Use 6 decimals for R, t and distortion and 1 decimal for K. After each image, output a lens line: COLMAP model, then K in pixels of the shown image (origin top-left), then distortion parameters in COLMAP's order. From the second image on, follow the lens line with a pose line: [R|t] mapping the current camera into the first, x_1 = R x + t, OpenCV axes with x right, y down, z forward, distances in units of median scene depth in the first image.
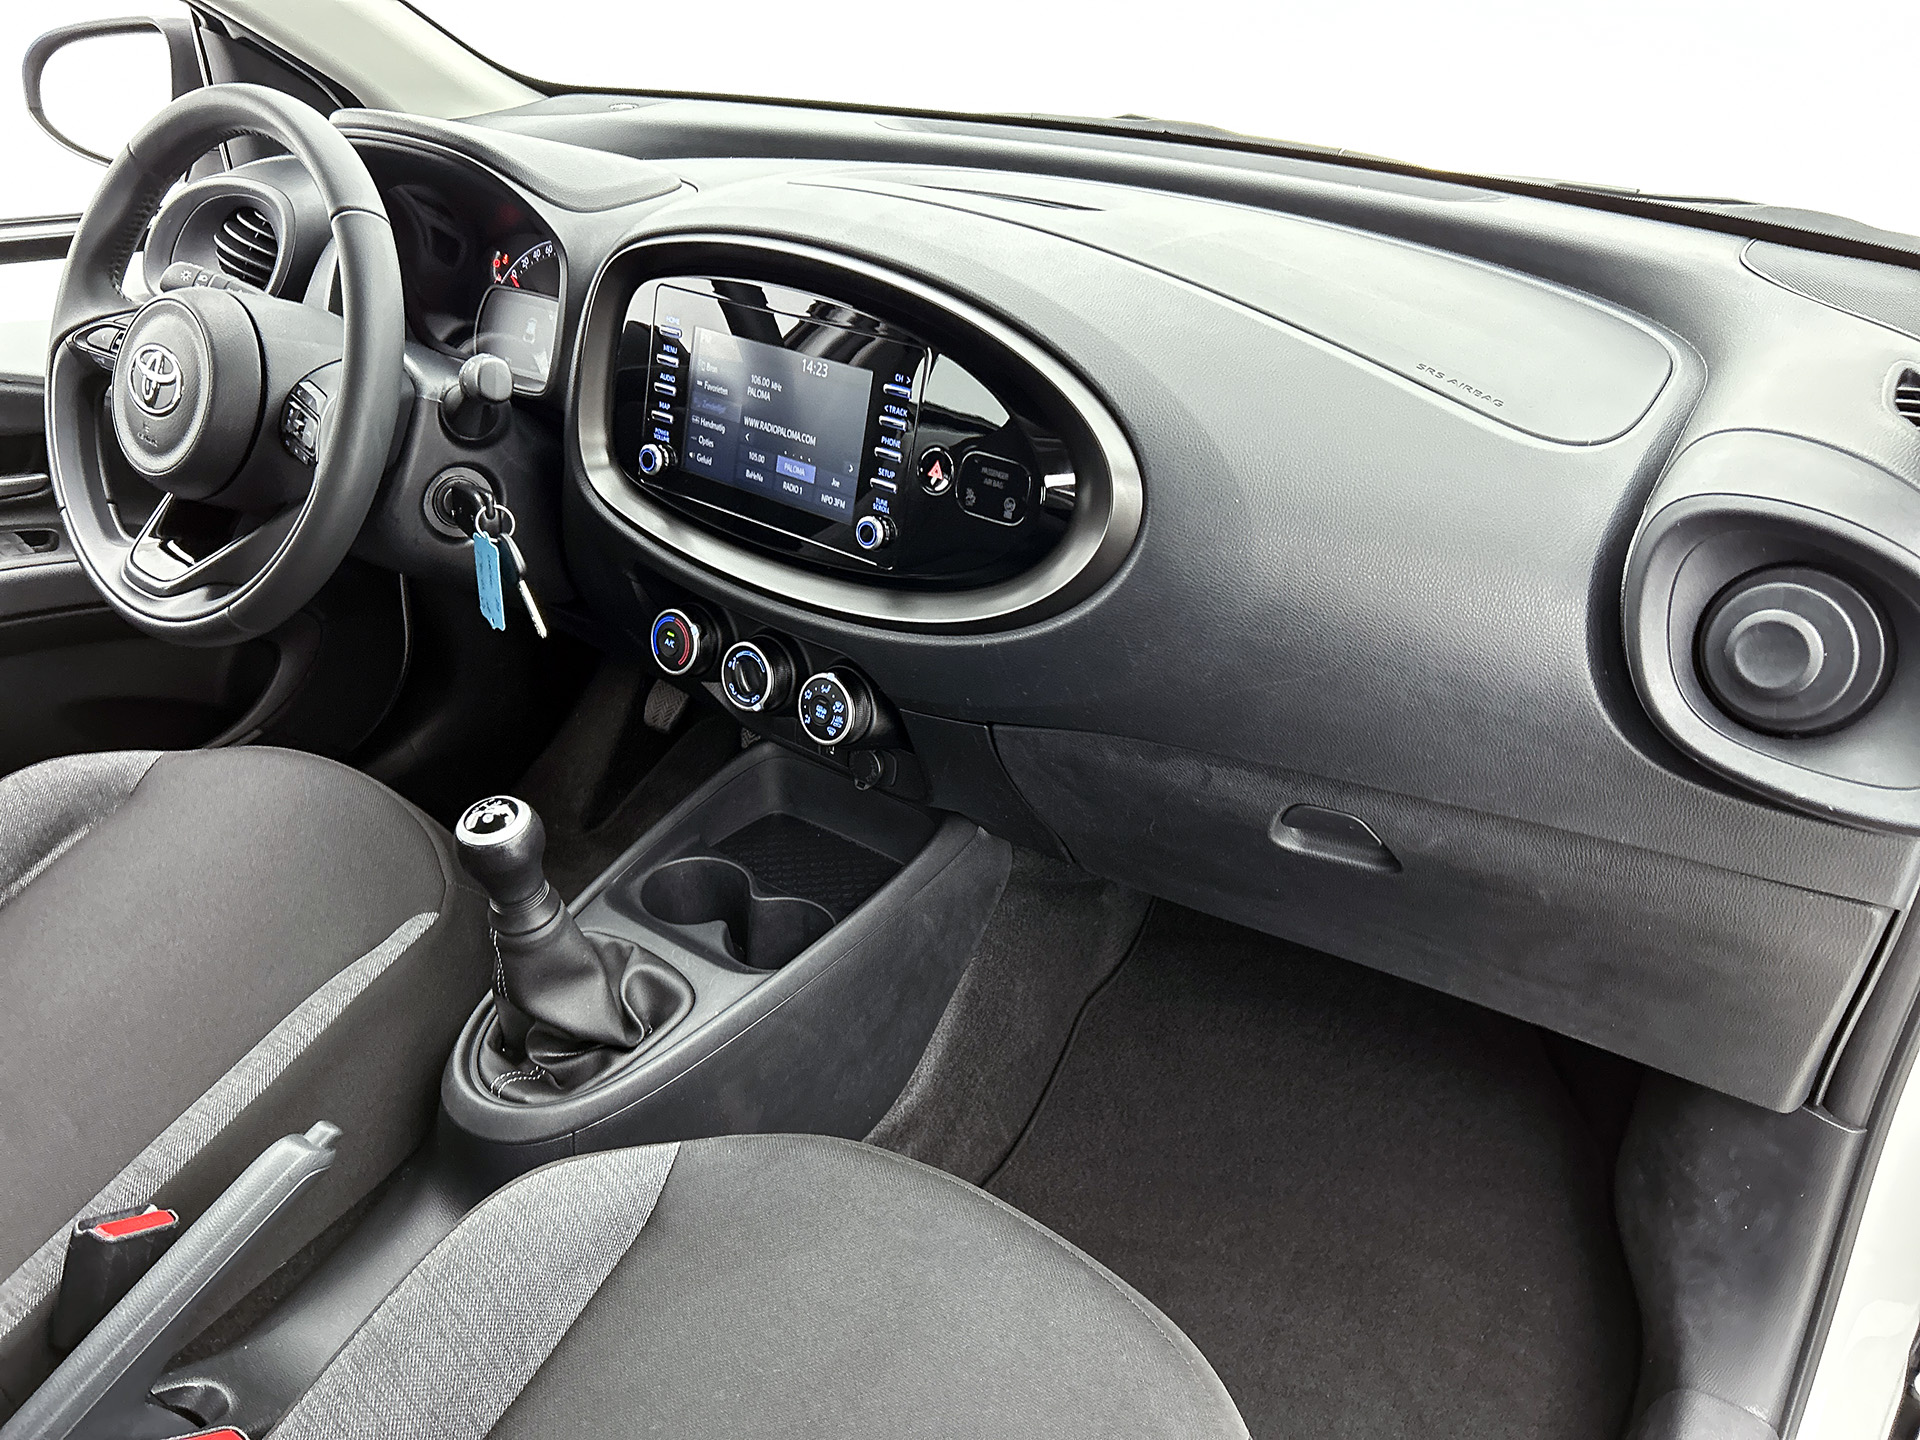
lens RADIAL K [[1411.9, 0, 964.4], [0, 1411.9, 724.5], [0, 0, 1]] dist [-0.029948, -0.014651]
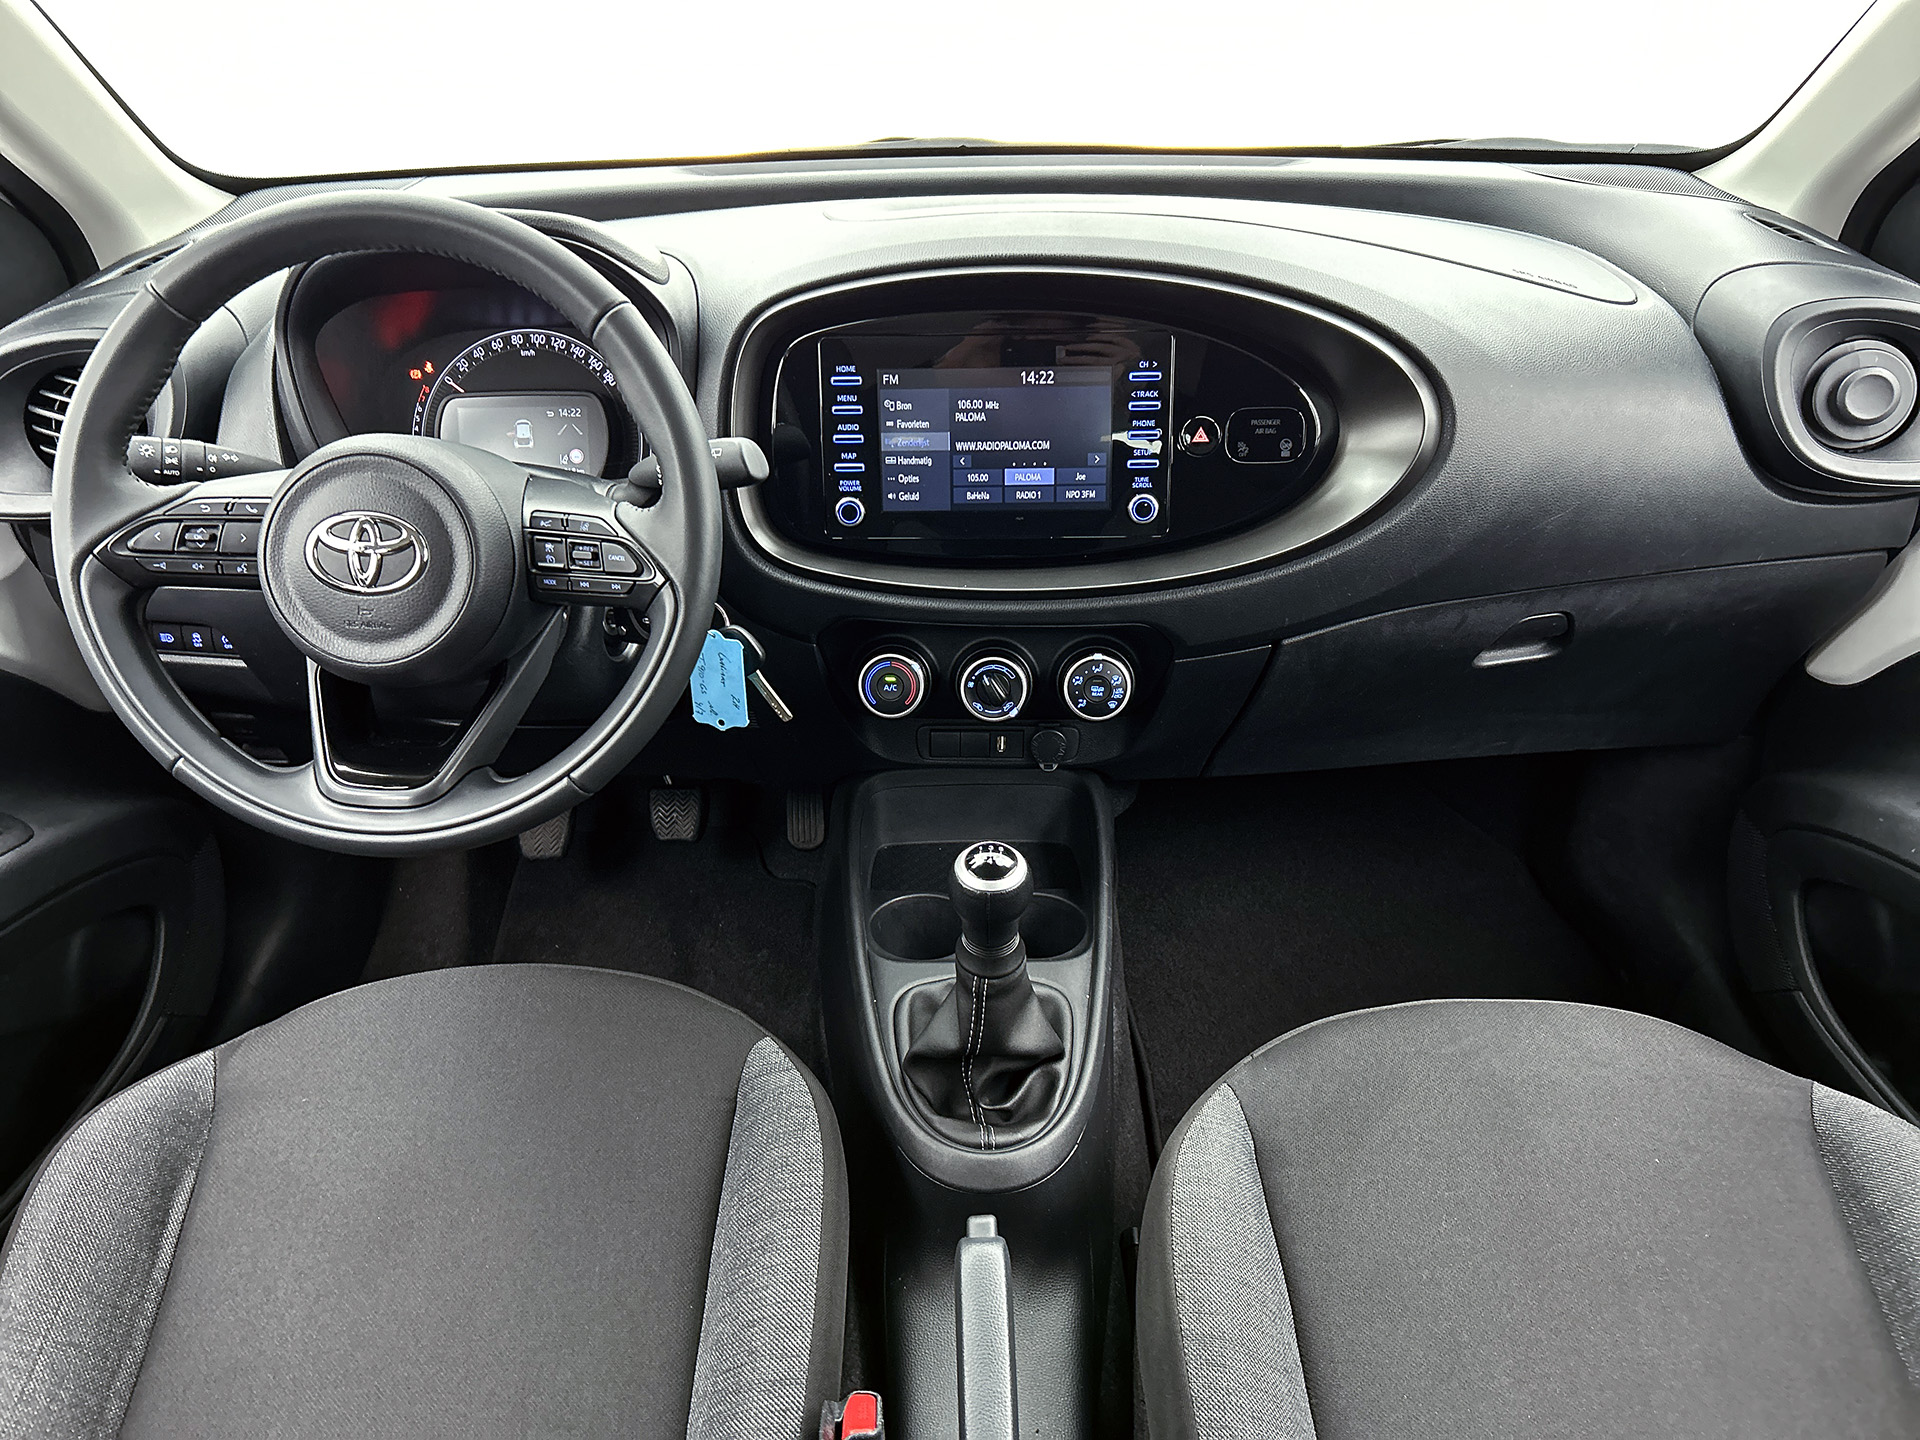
lens RADIAL K [[1403.4, 0, 946.2], [0, 1403.4, 757.1], [0, 0, 1]] dist [0.015502, -0.016709]
pose [[0.824983, -0.325914, 0.461718, -0.710986], [0.326998, 0.941600, 0.080381, -0.085430], [-0.460951, 0.084668, 0.883377, 0.108441]]
